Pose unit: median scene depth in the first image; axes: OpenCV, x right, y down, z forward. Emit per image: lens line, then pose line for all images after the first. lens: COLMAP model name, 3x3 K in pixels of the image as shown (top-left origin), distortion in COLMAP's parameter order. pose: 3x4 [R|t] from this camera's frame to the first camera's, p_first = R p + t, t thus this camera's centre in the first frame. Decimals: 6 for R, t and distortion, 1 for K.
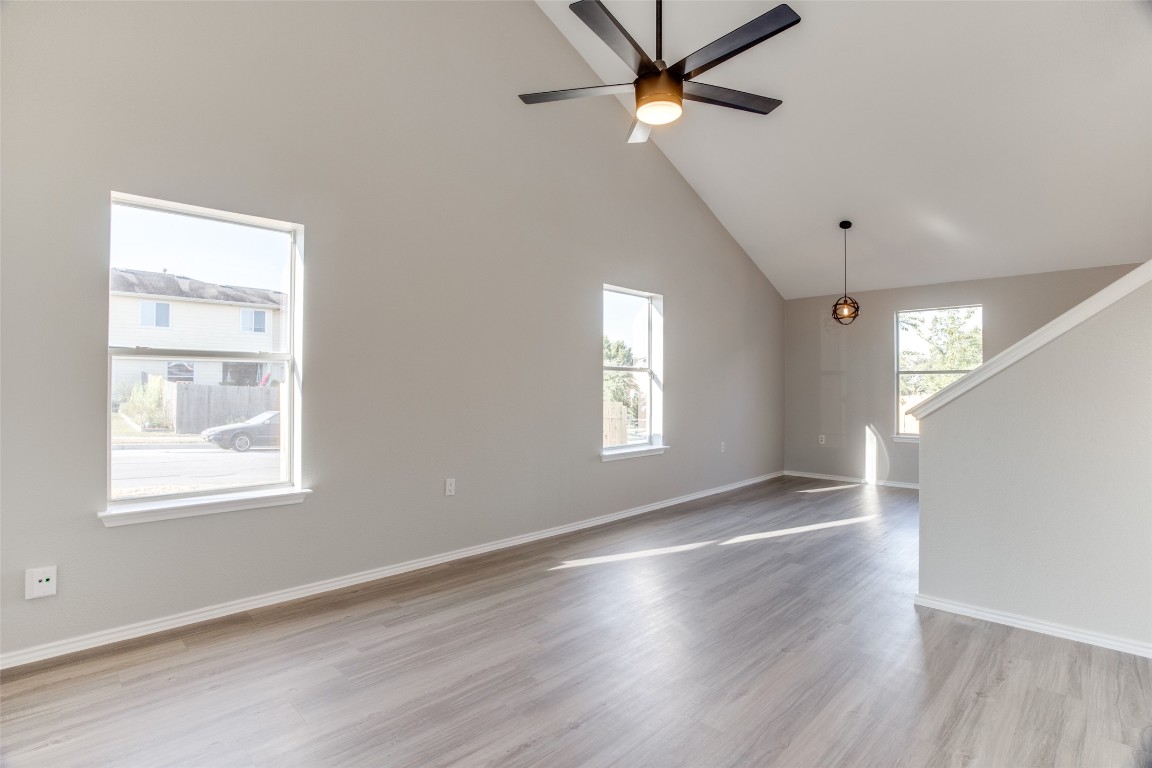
lens RADIAL K [[571.9, 0, 572.1], [0, 571.9, 383.1], [0, 0, 1]] dist [-0.006088, -0.000249]
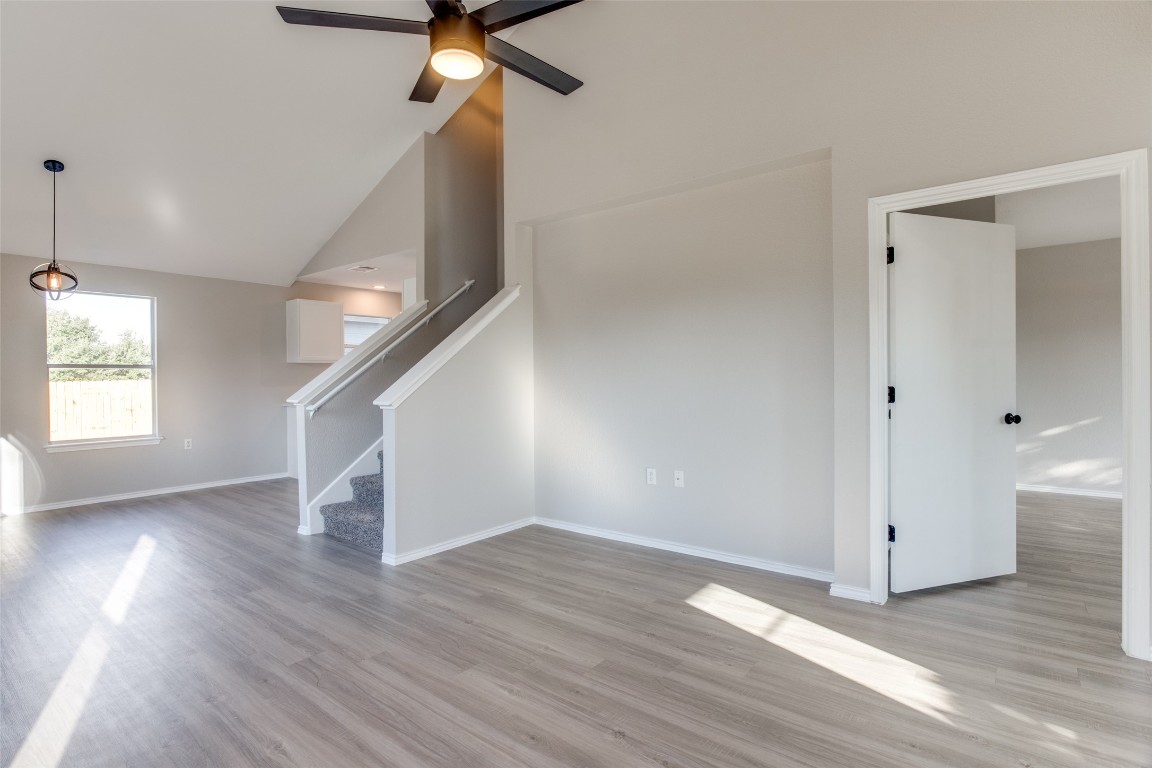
lens RADIAL K [[571.9, 0, 574.3], [0, 571.9, 383.0], [0, 0, 1]] dist [-0.006088, -0.000249]
pose [[-0.084964, -0.007958, 0.996352, -0.531616], [0.002648, 0.999963, 0.008212, 0.002260], [-0.996380, 0.003336, -0.084940, 0.648442]]
